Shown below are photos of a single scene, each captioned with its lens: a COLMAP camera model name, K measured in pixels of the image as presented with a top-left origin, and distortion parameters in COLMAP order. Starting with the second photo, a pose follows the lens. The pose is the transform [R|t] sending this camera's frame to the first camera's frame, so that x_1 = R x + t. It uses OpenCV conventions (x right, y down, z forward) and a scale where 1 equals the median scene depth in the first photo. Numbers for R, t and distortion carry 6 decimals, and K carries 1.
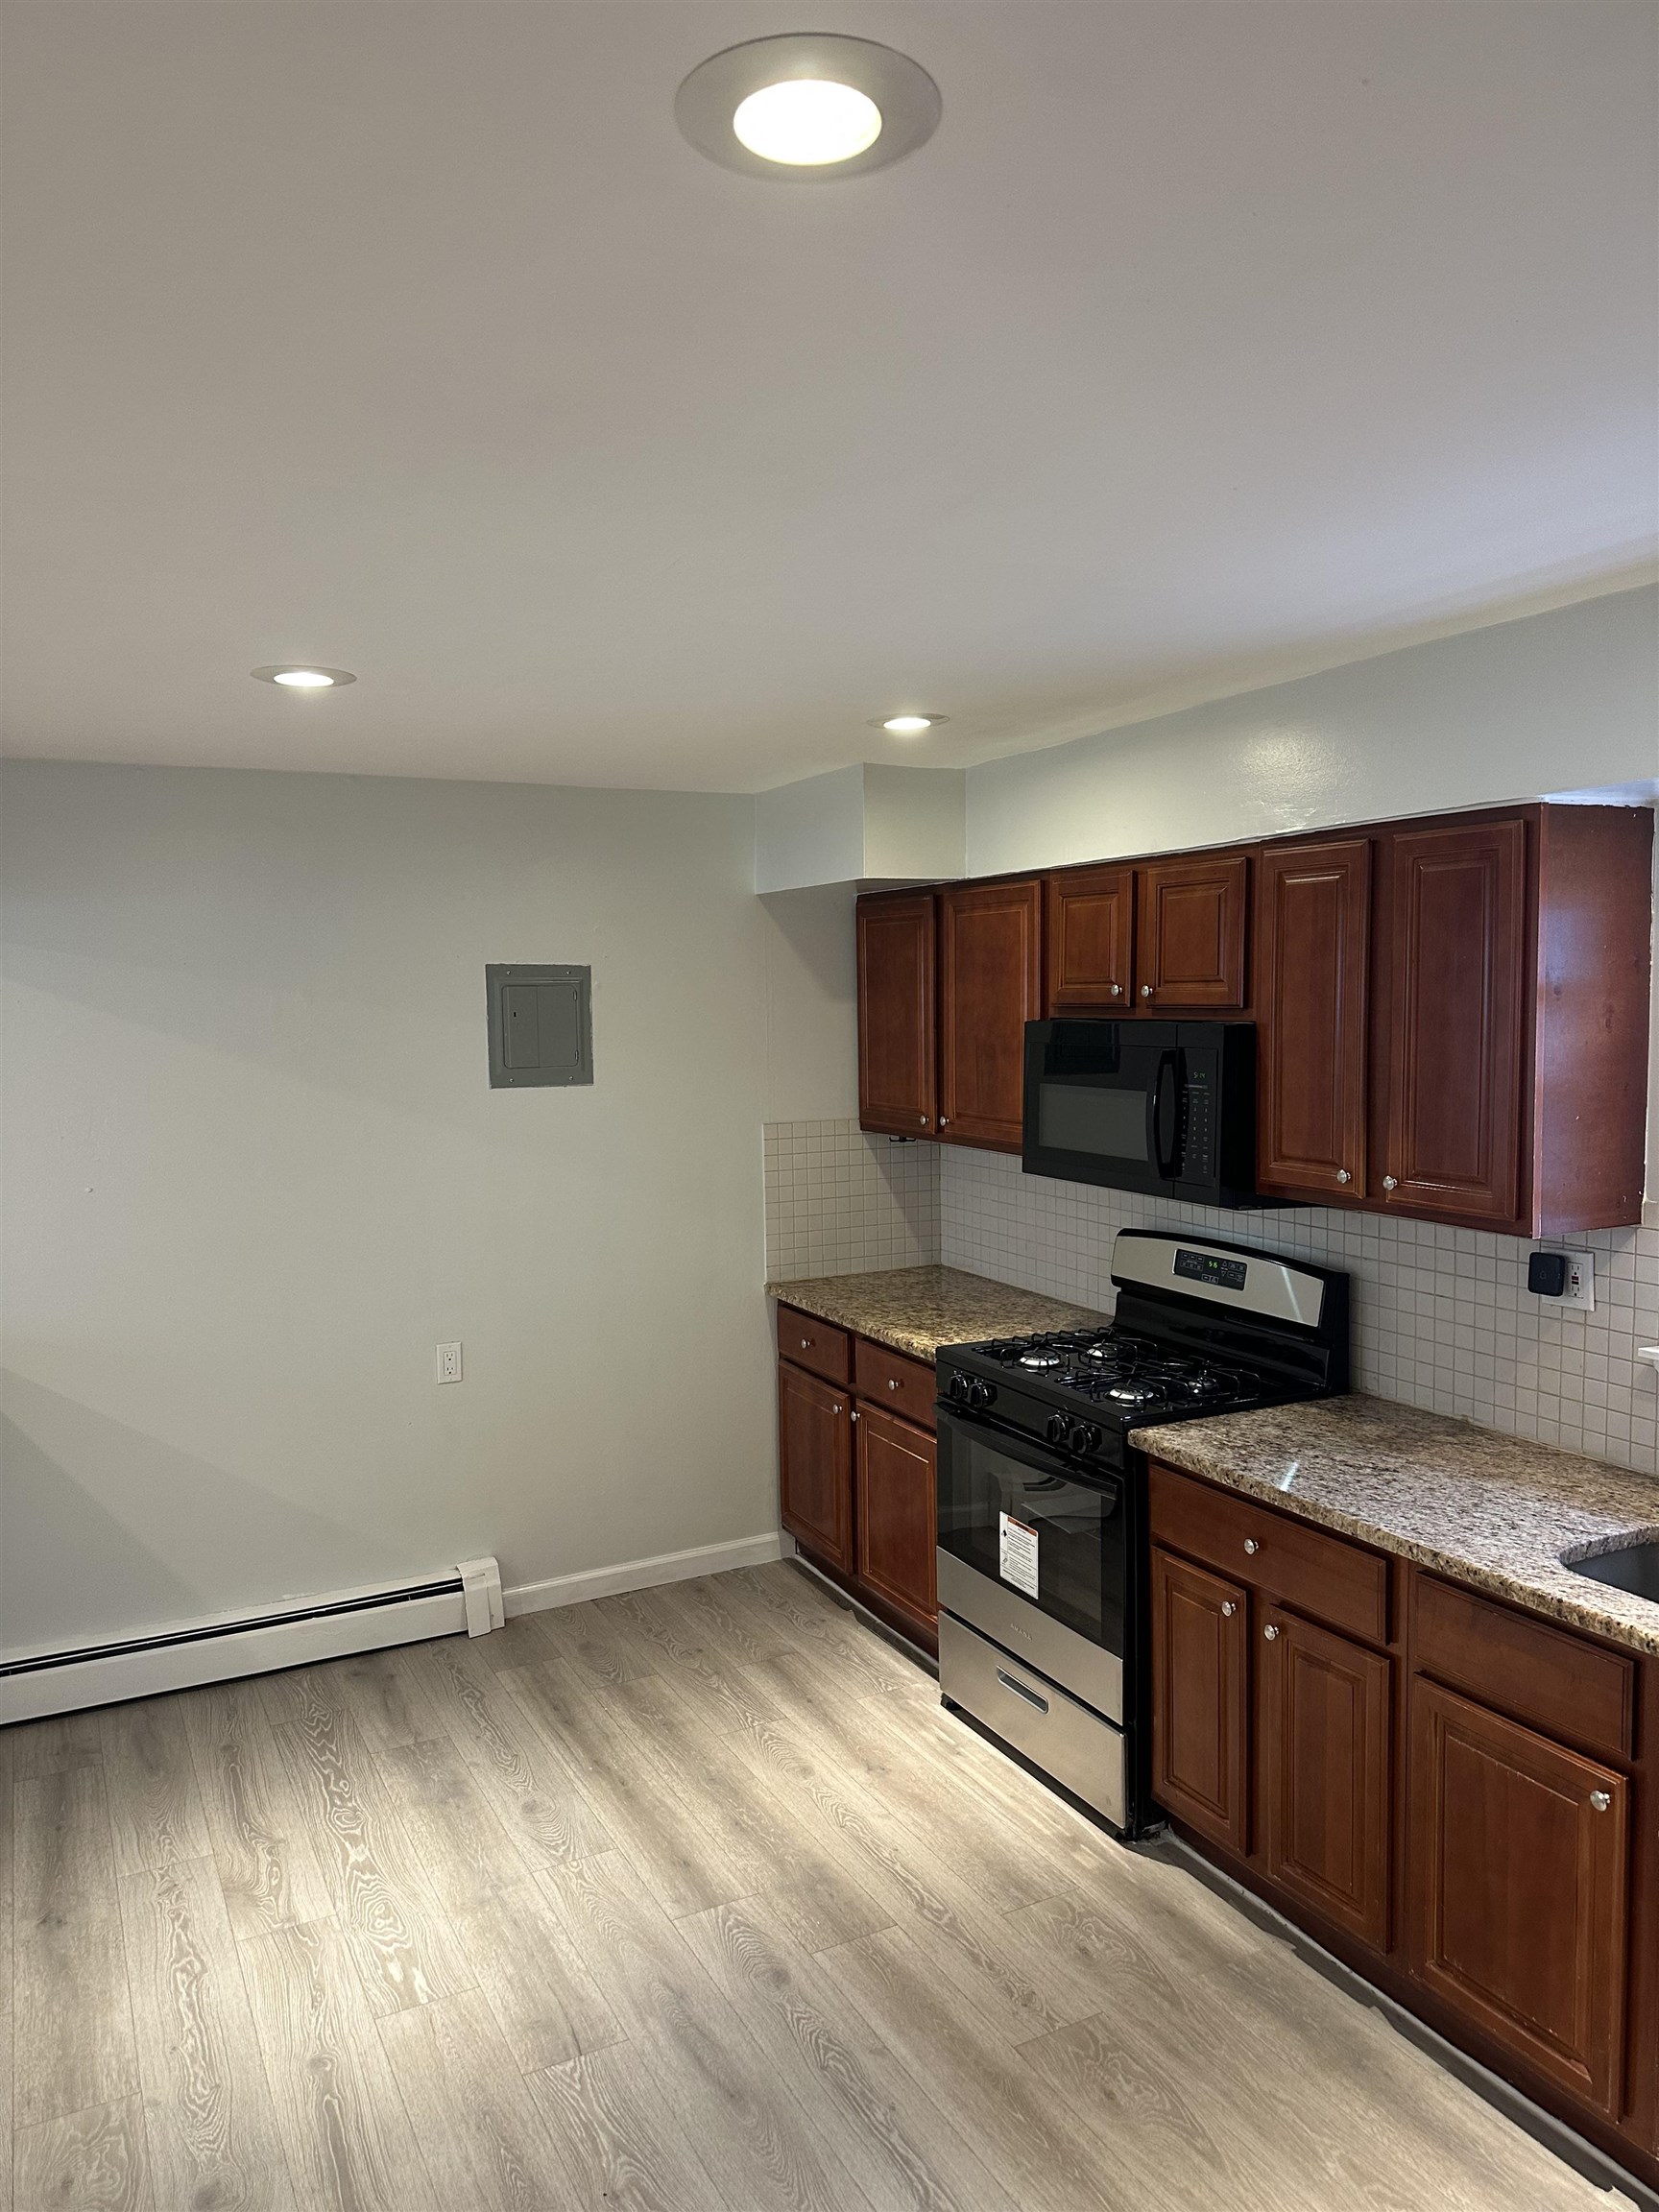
lens RADIAL K [[1543.8, 0, 825.7], [0, 1543.8, 1097.6], [0, 0, 1]] dist [0.063571, -0.066388]
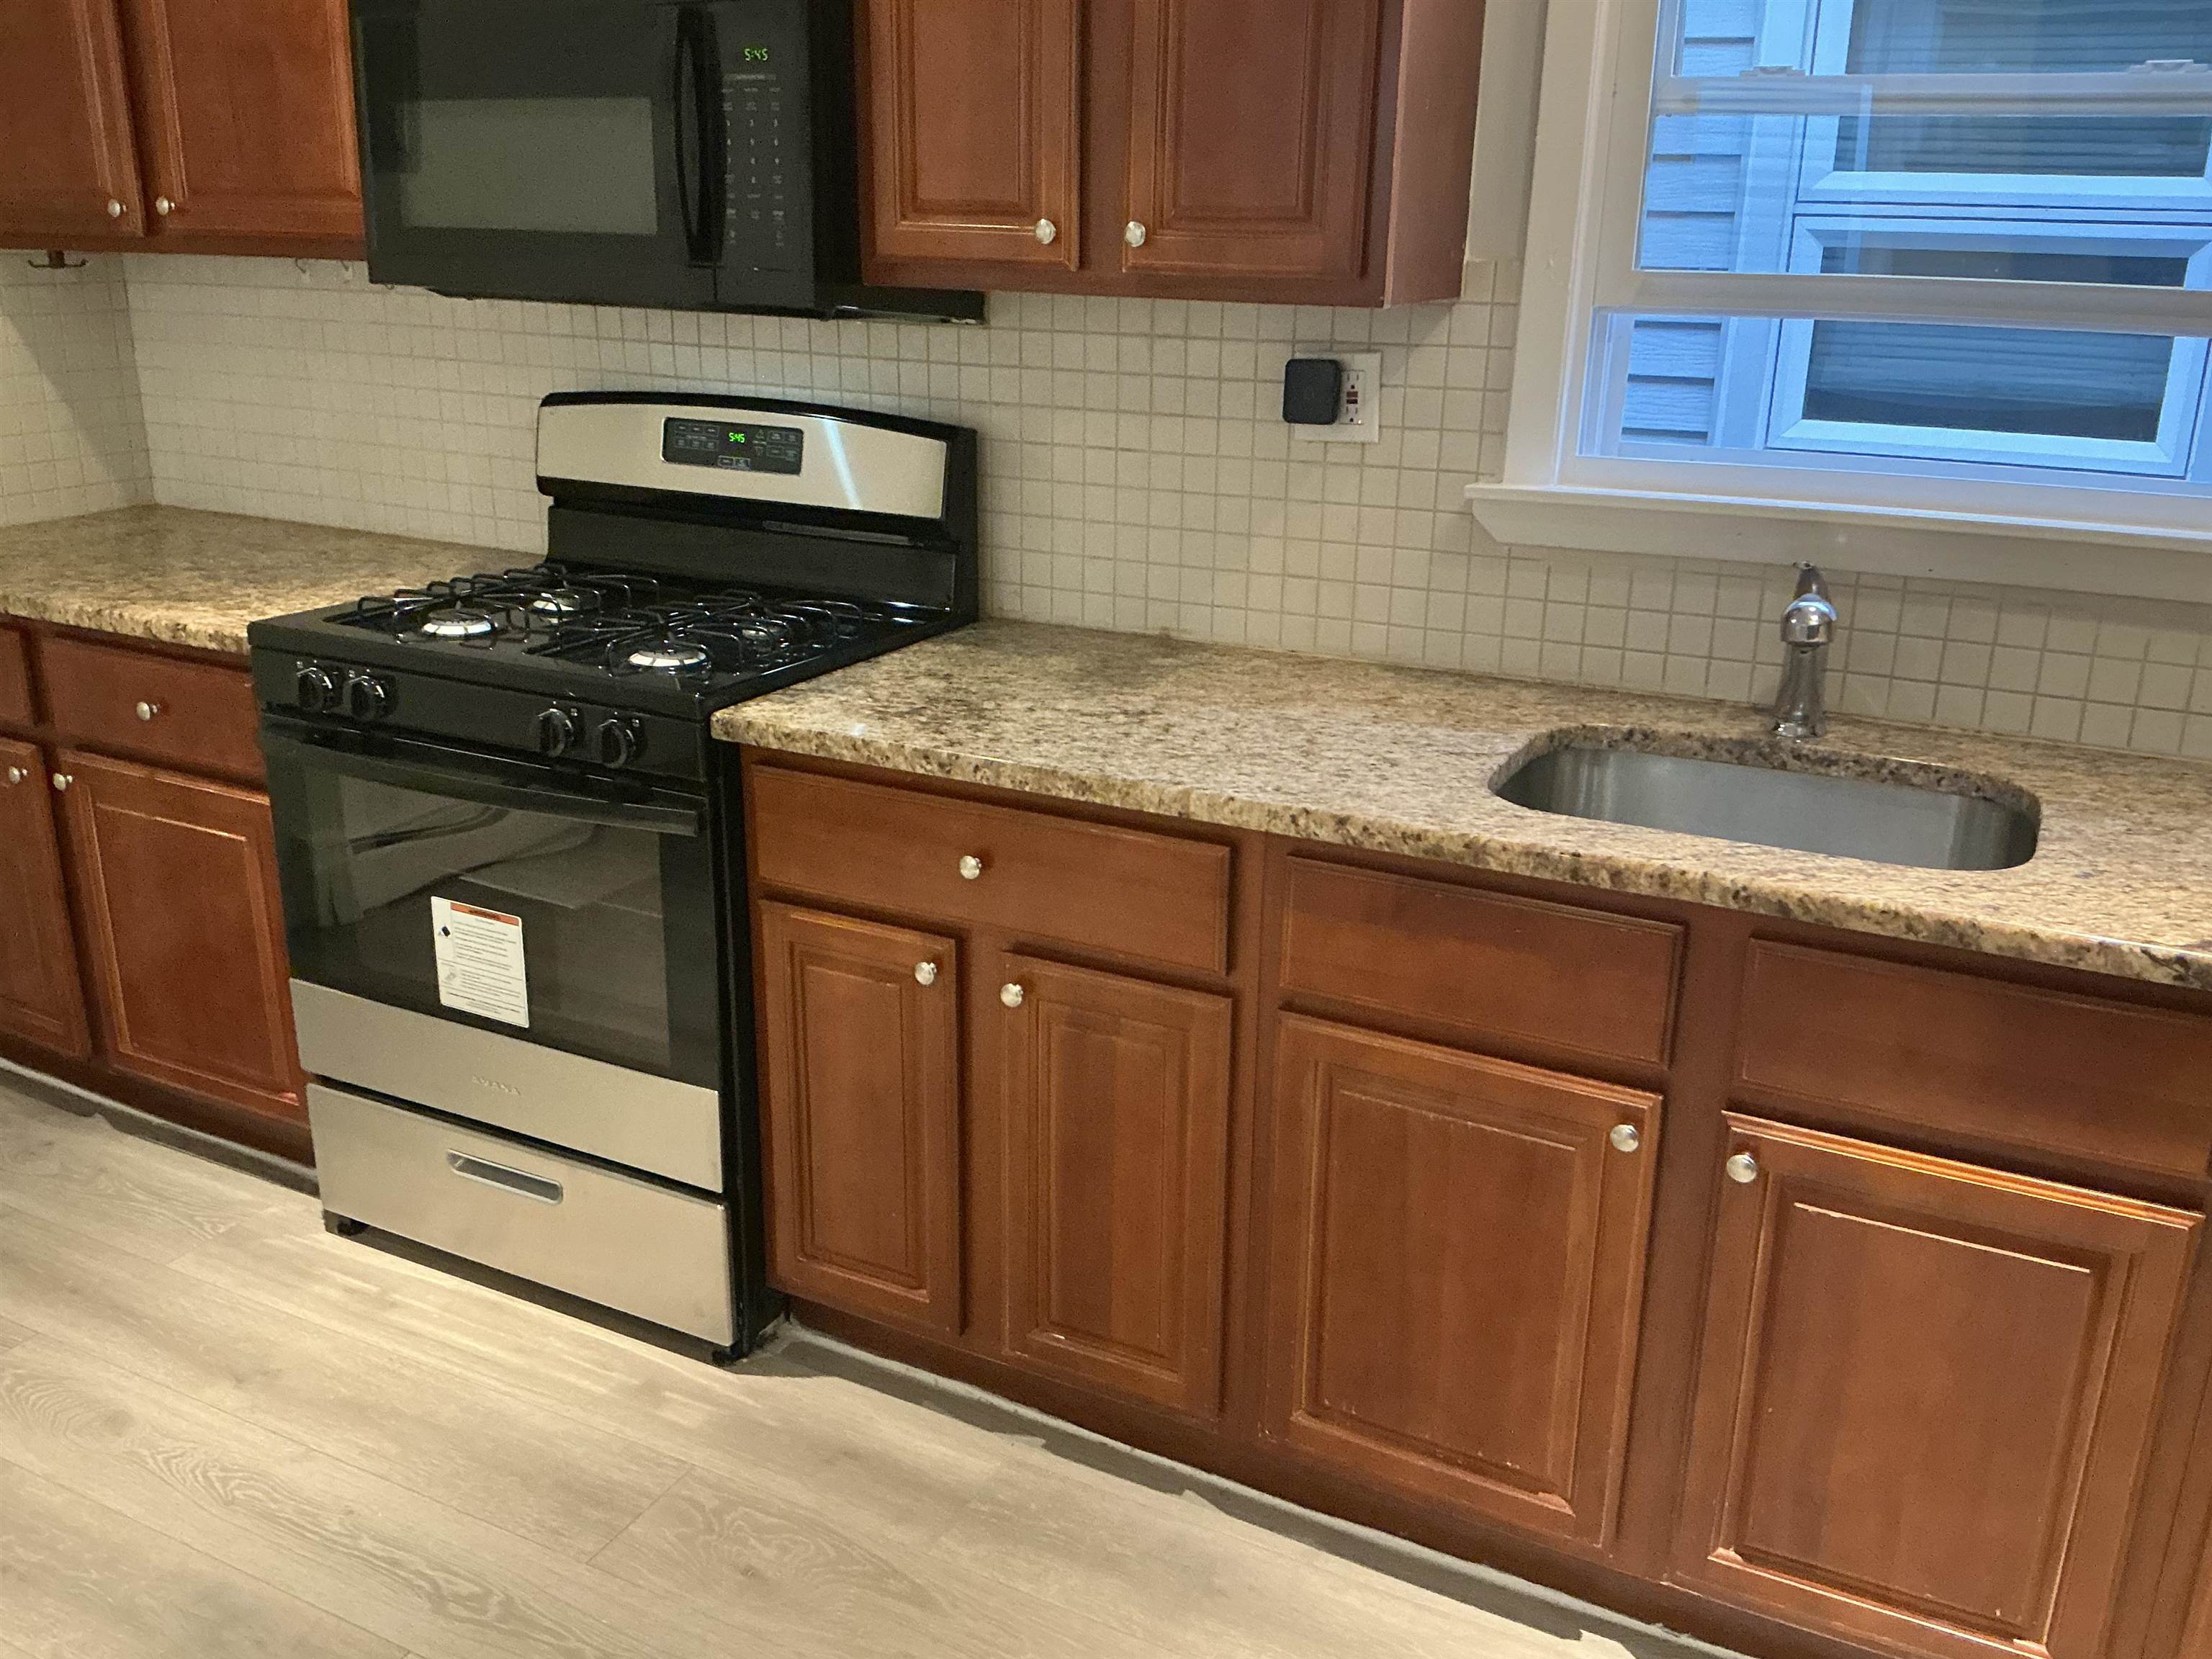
lens RADIAL K [[1847.0, 0, 1092.6], [0, 1847.0, 820.5], [0, 0, 1]] dist [0.105600, -0.191759]
pose [[0.816624, -0.156794, 0.555464, -0.069371], [0.015867, 0.968128, 0.249952, 0.085114], [-0.576951, -0.195304, 0.793085, 0.373379]]
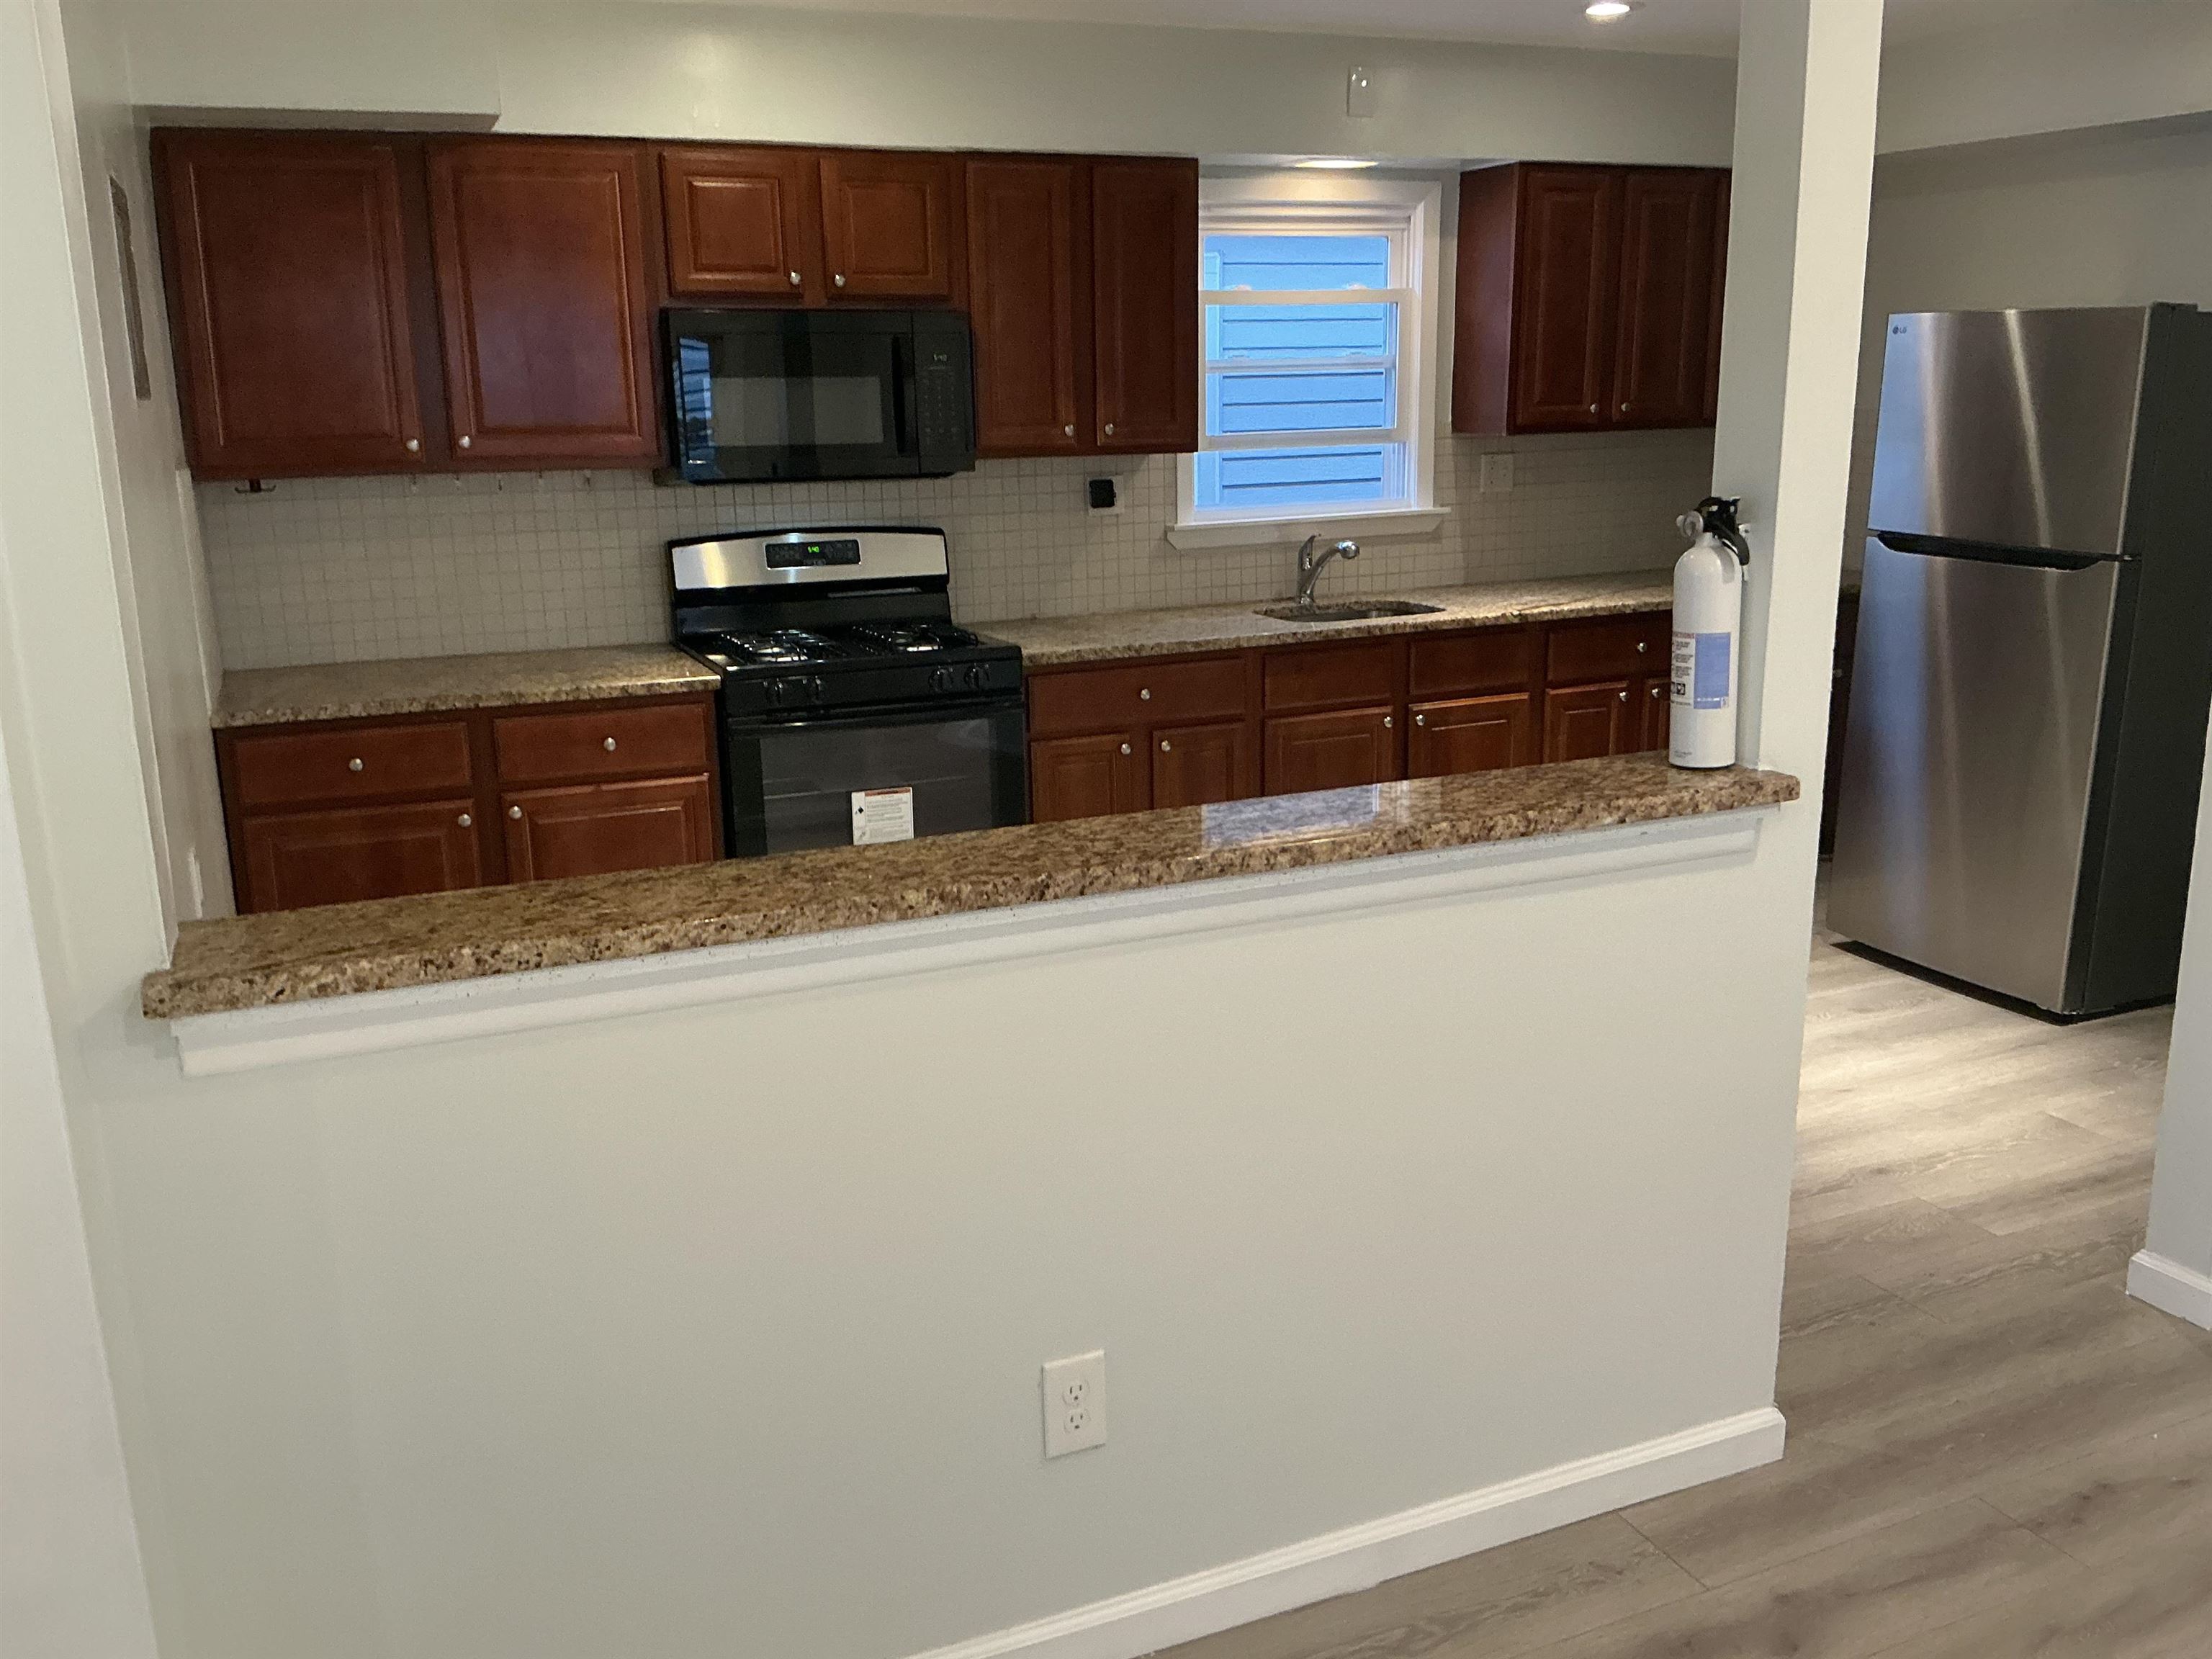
lens RADIAL K [[1847.0, 0, 1106.4], [0, 1847.0, 843.9], [0, 0, 1]] dist [0.105600, -0.191759]
pose [[0.068384, -0.231613, 0.970401, -1.222163], [0.087961, 0.970290, 0.225388, 0.037463], [-0.993774, 0.069945, 0.086725, 0.805157]]
